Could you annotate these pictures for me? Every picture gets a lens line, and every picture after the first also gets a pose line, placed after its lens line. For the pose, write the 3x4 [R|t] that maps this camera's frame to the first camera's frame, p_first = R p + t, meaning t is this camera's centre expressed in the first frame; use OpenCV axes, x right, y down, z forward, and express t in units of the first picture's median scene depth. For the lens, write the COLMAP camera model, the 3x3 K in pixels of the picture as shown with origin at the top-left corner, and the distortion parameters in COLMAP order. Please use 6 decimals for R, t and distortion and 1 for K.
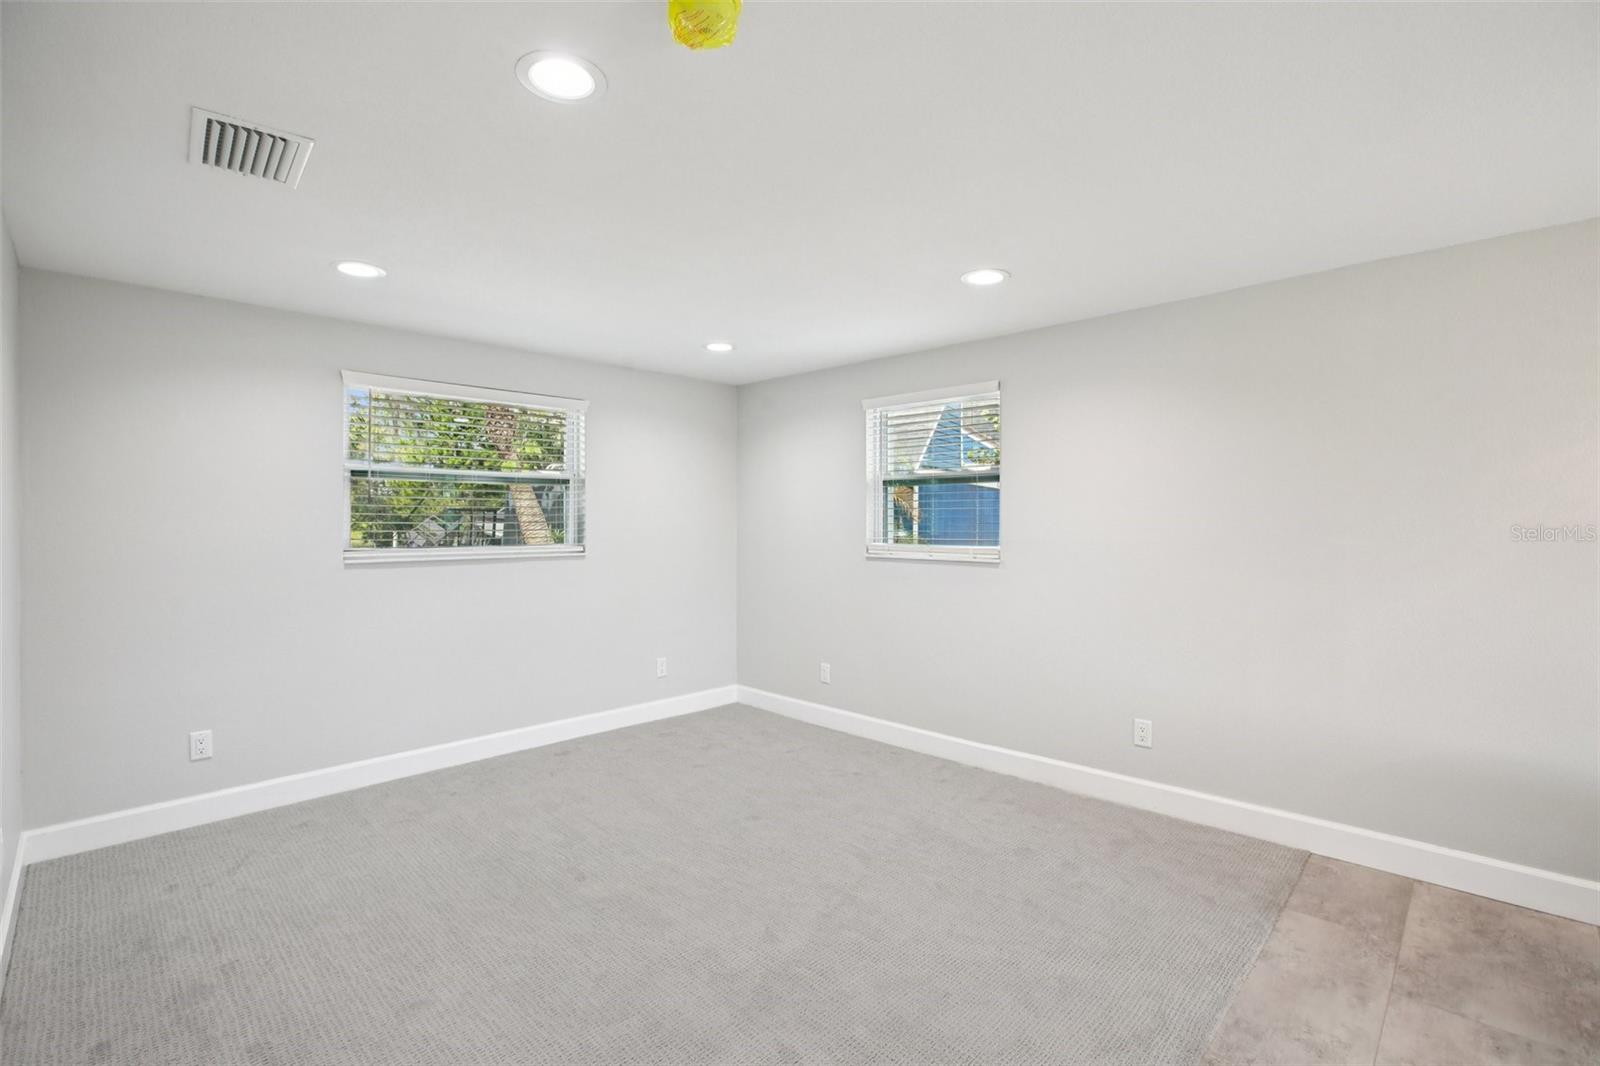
lens RADIAL K [[740.6, 0, 792.2], [0, 740.6, 519.5], [0, 0, 1]] dist [-0.041570, 0.013607]
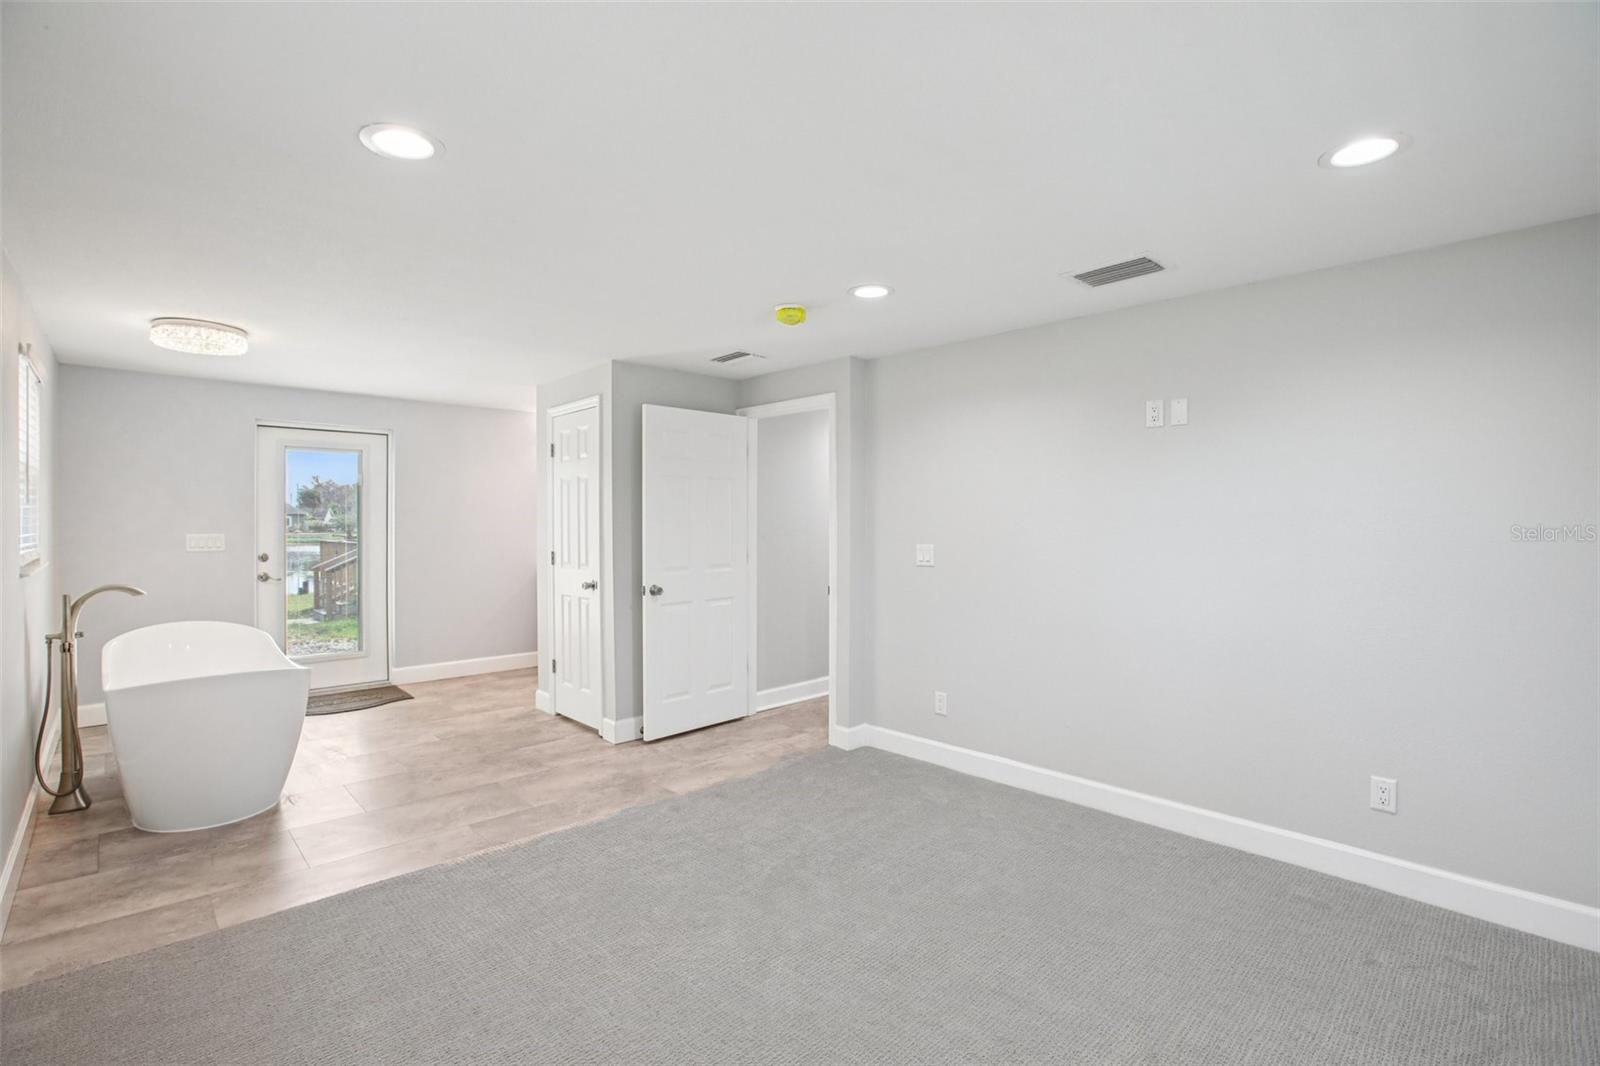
lens RADIAL K [[740.6, 0, 792.2], [0, 740.6, 519.5], [0, 0, 1]] dist [-0.041570, 0.013607]
pose [[-0.999626, -0.000089, 0.027331, -0.117517], [0.000080, 0.999981, 0.006178, -0.019516], [-0.027331, 0.006178, -0.999607, 2.057338]]
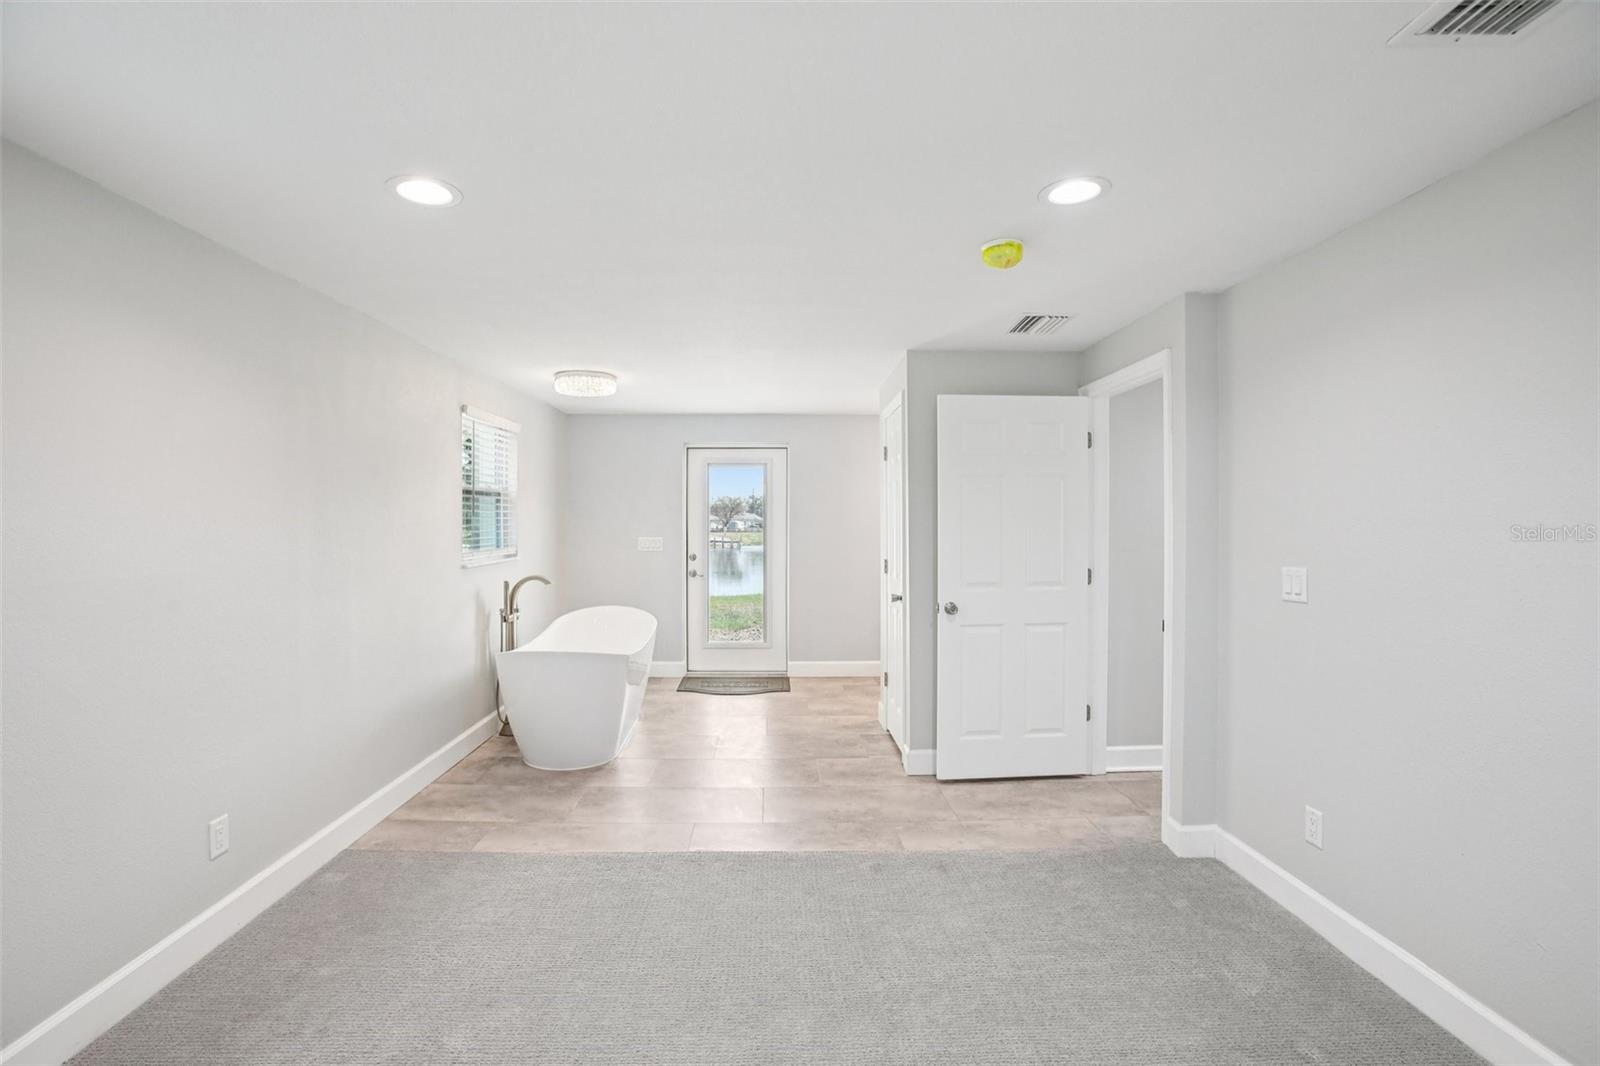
lens RADIAL K [[736.2, 0, 790.8], [0, 736.2, 520.1], [0, 0, 1]] dist [-0.073787, 0.042469]
pose [[-0.717829, 0.004385, 0.696205, -0.598281], [0.006974, 0.999975, 0.000893, -0.026461], [-0.696184, 0.005497, -0.717842, 1.583689]]
